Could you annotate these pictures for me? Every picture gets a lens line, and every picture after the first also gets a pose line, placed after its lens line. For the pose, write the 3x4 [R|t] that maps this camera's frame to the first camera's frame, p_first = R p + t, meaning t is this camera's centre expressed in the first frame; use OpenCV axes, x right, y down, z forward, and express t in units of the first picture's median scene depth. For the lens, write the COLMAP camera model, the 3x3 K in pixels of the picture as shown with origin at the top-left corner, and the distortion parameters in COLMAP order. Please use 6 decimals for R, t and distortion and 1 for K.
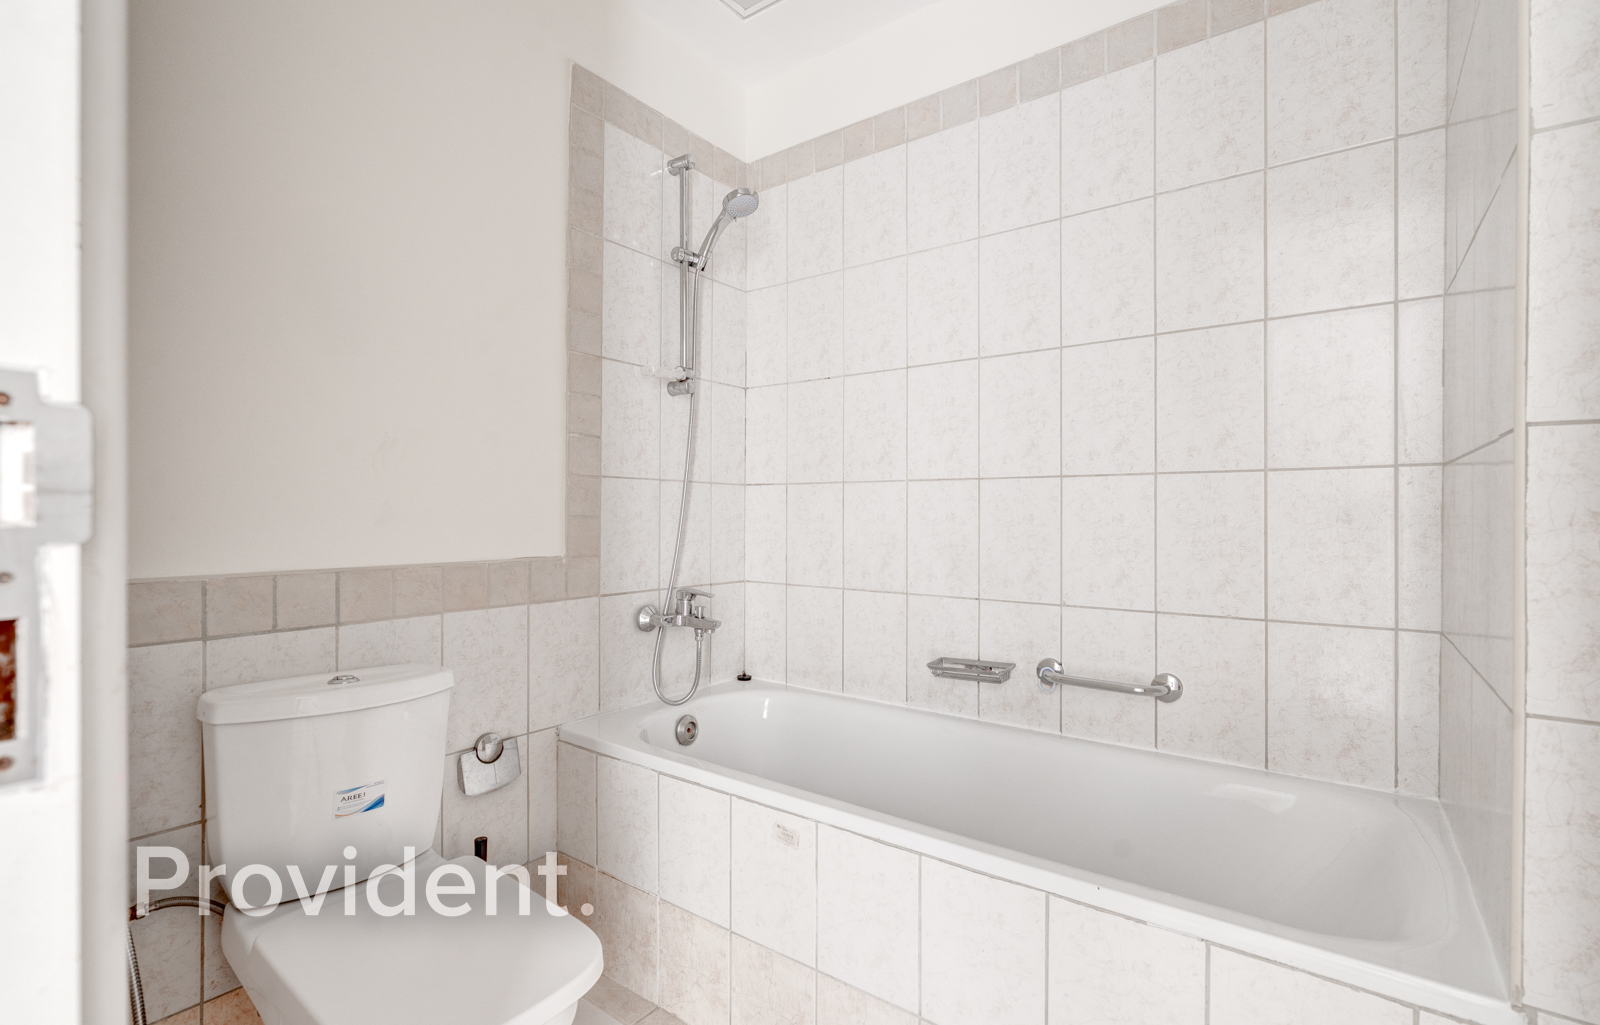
lens RADIAL K [[736.8, 0, 799.6], [0, 736.8, 519.3], [0, 0, 1]] dist [-0.002197, 0.000107]
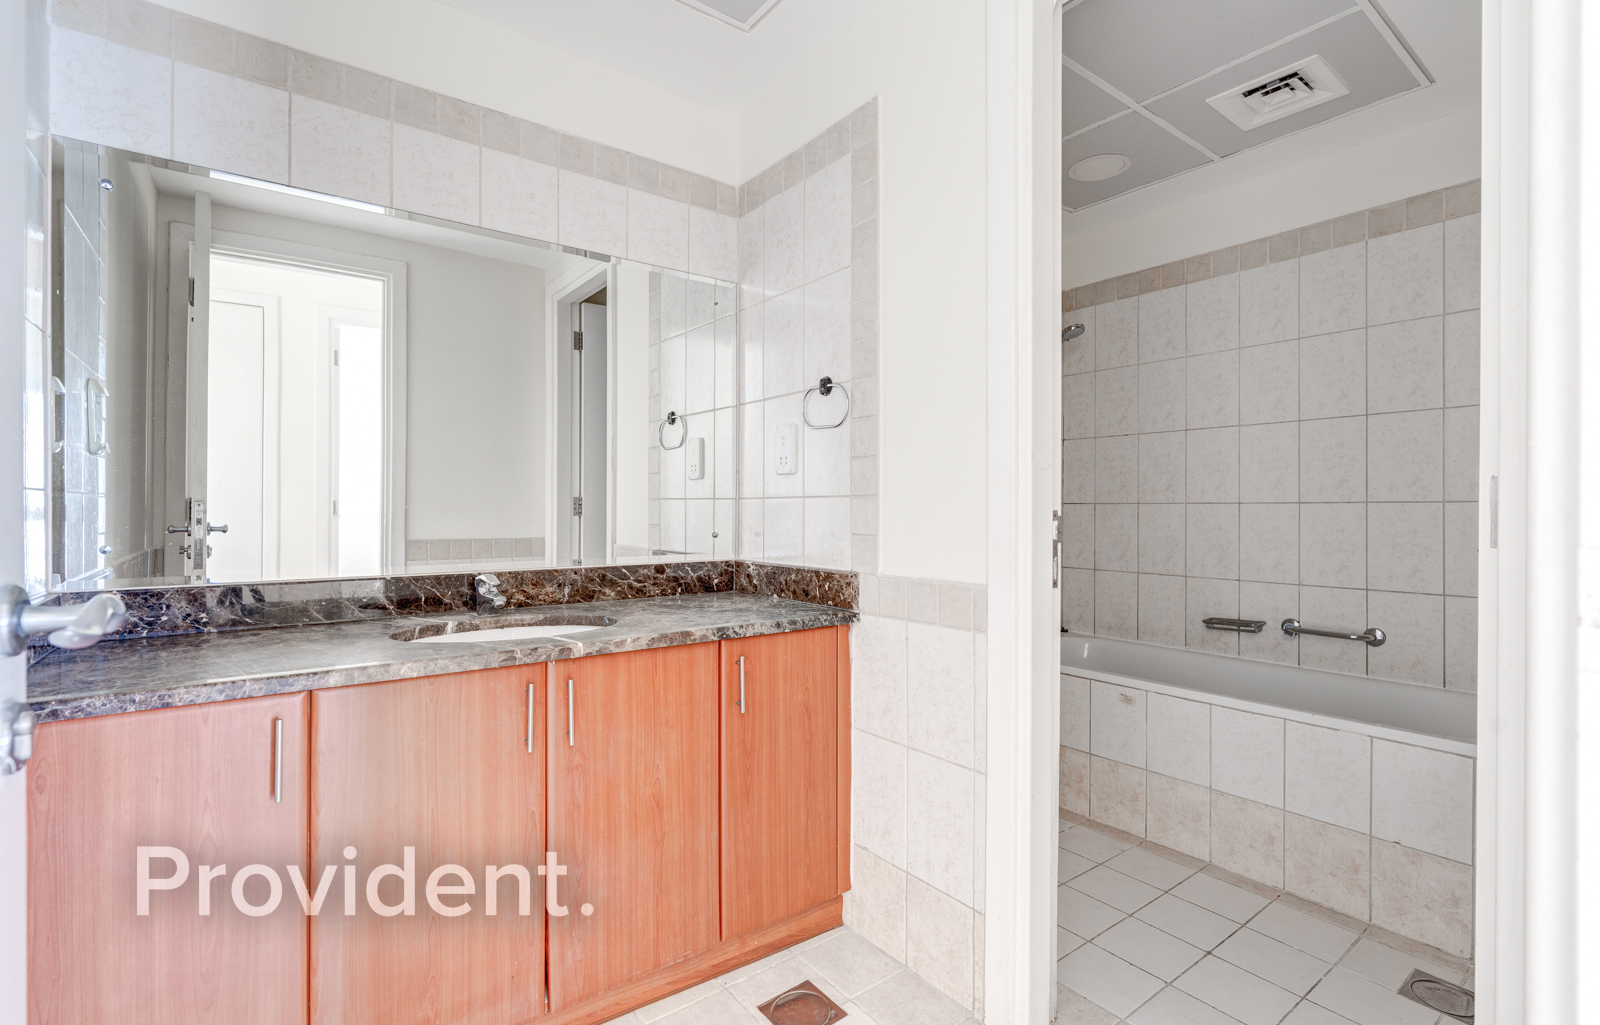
lens RADIAL K [[729.5, 0, 800.0], [0, 729.5, 512.5], [0, 0, 1]] dist [0.001569, -0.000031]
pose [[0.960683, 0.001514, -0.277643, -0.235607], [-0.002463, 0.999992, -0.003070, -0.029931], [0.277636, 0.003633, 0.960679, -0.791140]]
